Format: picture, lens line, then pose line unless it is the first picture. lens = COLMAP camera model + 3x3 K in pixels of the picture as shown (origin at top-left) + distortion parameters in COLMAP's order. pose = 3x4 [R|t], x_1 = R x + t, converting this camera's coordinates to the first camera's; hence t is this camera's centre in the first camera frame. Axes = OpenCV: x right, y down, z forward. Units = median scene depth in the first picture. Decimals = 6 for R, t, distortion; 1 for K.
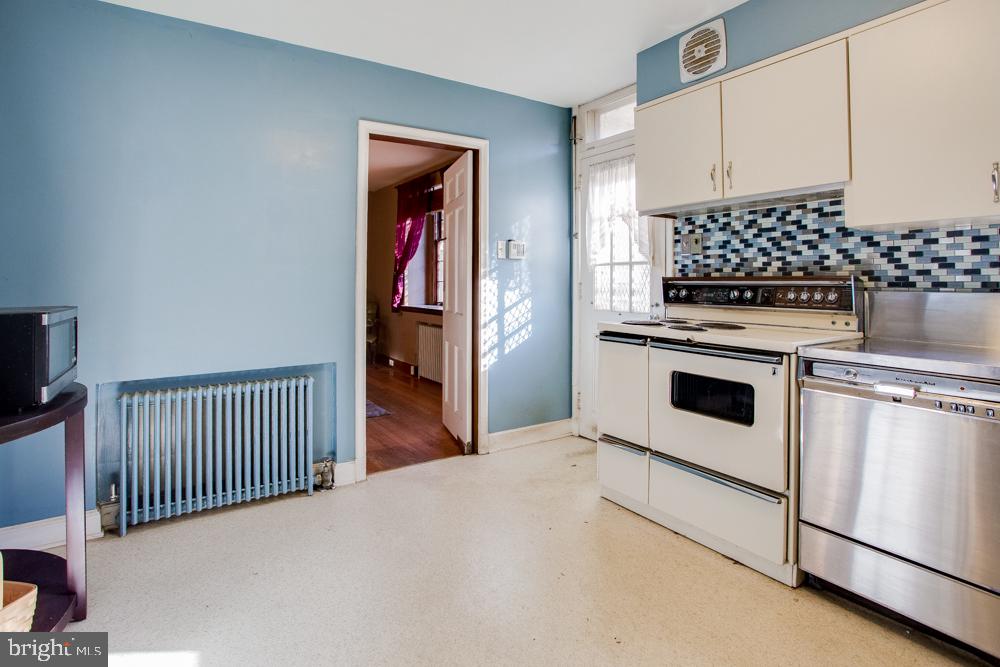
lens RADIAL K [[527.8, 0, 497.3], [0, 527.8, 266.8], [0, 0, 1]] dist [-0.054464, 0.033708]
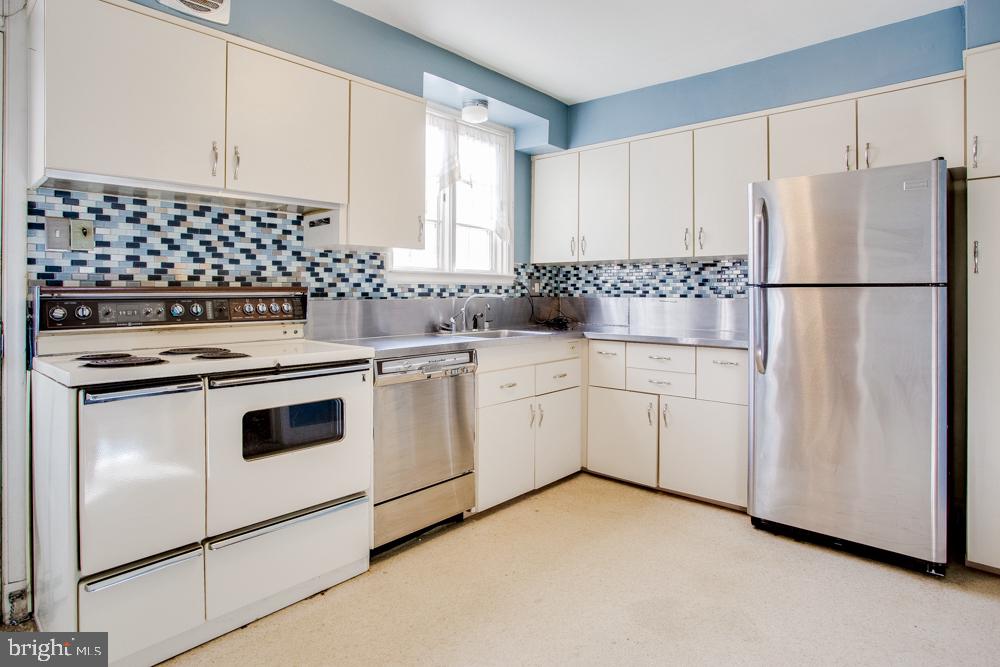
lens RADIAL K [[560.5, 0, 519.1], [0, 560.5, 291.4], [0, 0, 1]] dist [-0.000054, 0.001290]
pose [[-0.265340, -0.002724, 0.964151, -0.497273], [-0.023661, 0.999713, -0.003687, 0.017320], [-0.963865, -0.023792, -0.265328, 0.765211]]
